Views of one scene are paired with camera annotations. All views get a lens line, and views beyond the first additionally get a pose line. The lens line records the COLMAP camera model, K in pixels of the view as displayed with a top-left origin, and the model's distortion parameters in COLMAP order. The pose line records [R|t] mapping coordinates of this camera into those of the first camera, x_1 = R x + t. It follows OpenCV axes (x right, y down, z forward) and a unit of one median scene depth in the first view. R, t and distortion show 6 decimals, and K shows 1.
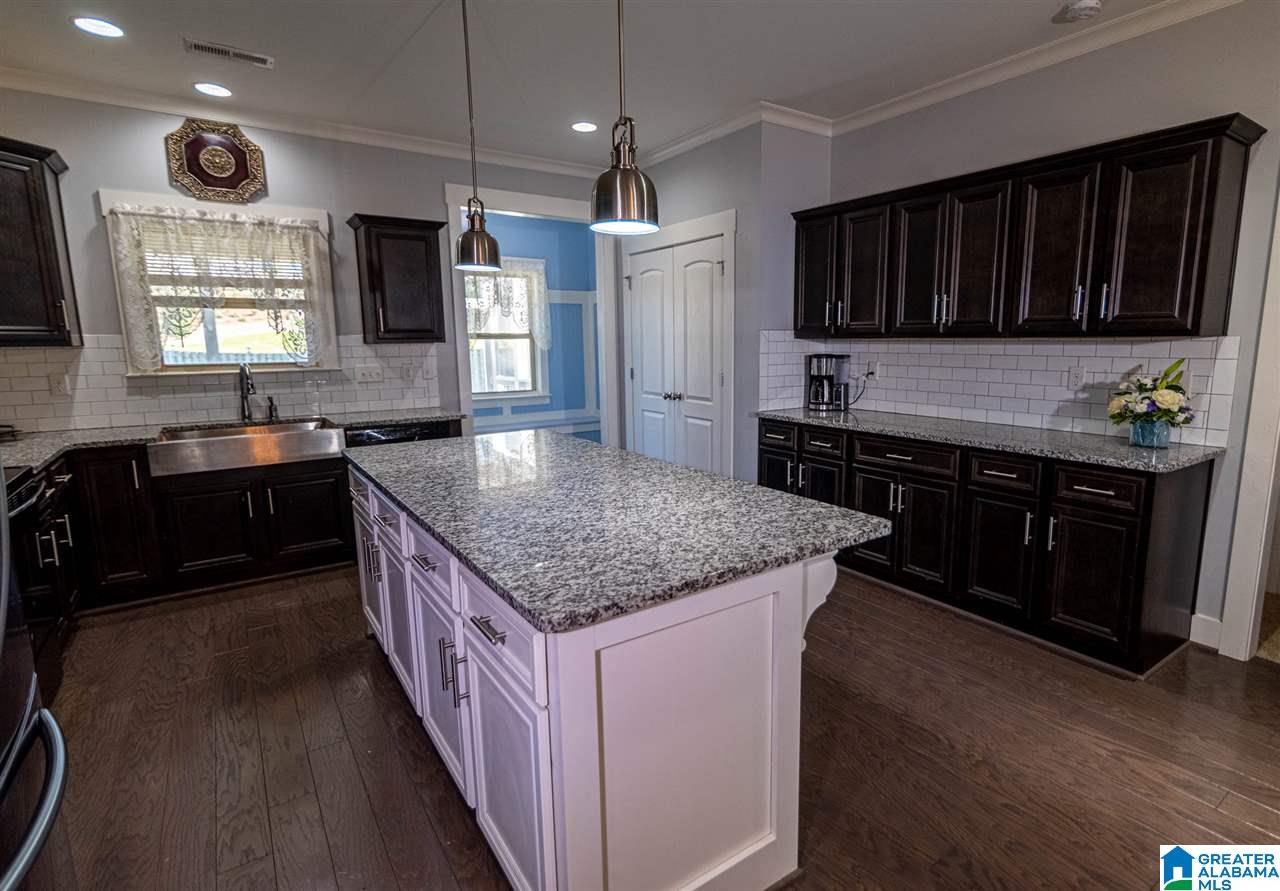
lens RADIAL K [[649.3, 0, 676.3], [0, 649.3, 435.6], [0, 0, 1]] dist [0.018602, 0.000657]
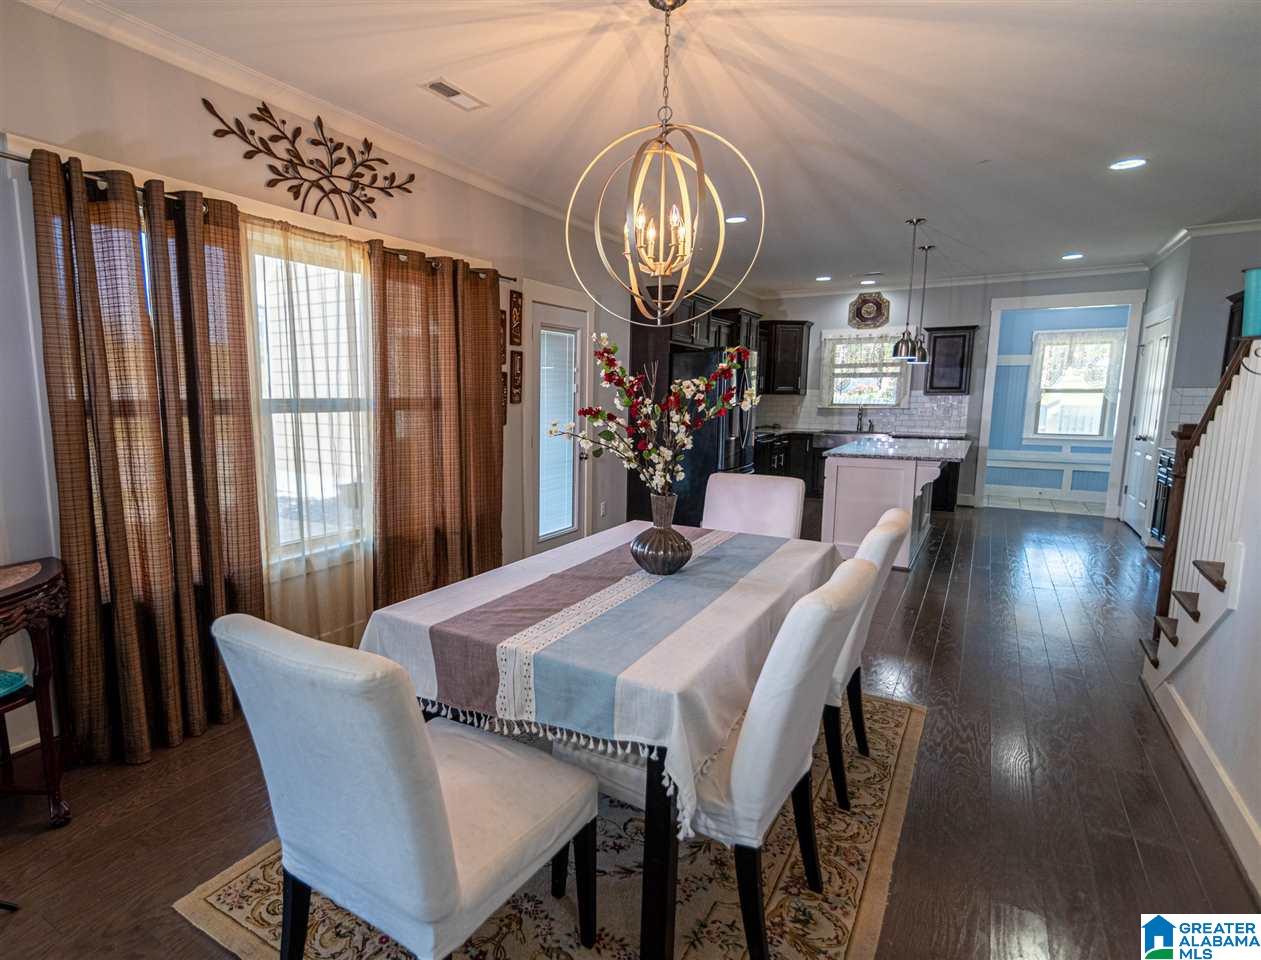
lens RADIAL K [[679.0, 0, 547.3], [0, 679.0, 489.7], [0, 0, 1]] dist [0.007694, -0.000032]
pose [[0.363343, 0.140732, -0.920965, 1.100356], [-0.146528, 0.984855, 0.092686, 0.116662], [0.920061, 0.101270, 0.378461, -0.788855]]
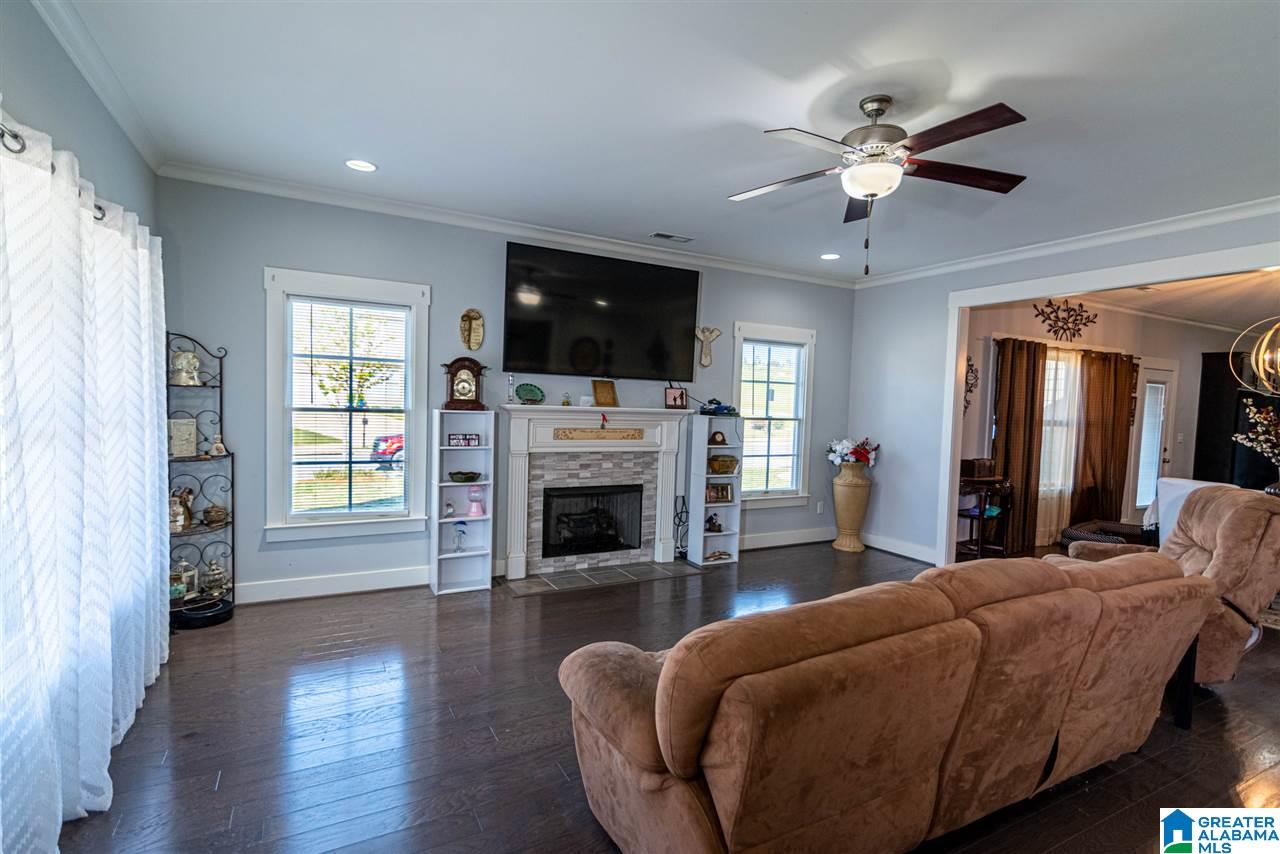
lens RADIAL K [[602.5, 0, 637.1], [0, 602.5, 433.4], [0, 0, 1]] dist [0.004633, 0.001587]
pose [[-0.140714, 0.048782, -0.988848, 2.069694], [-0.178989, 0.981074, 0.073869, 0.251283], [0.973736, 0.187387, -0.129320, -1.691968]]
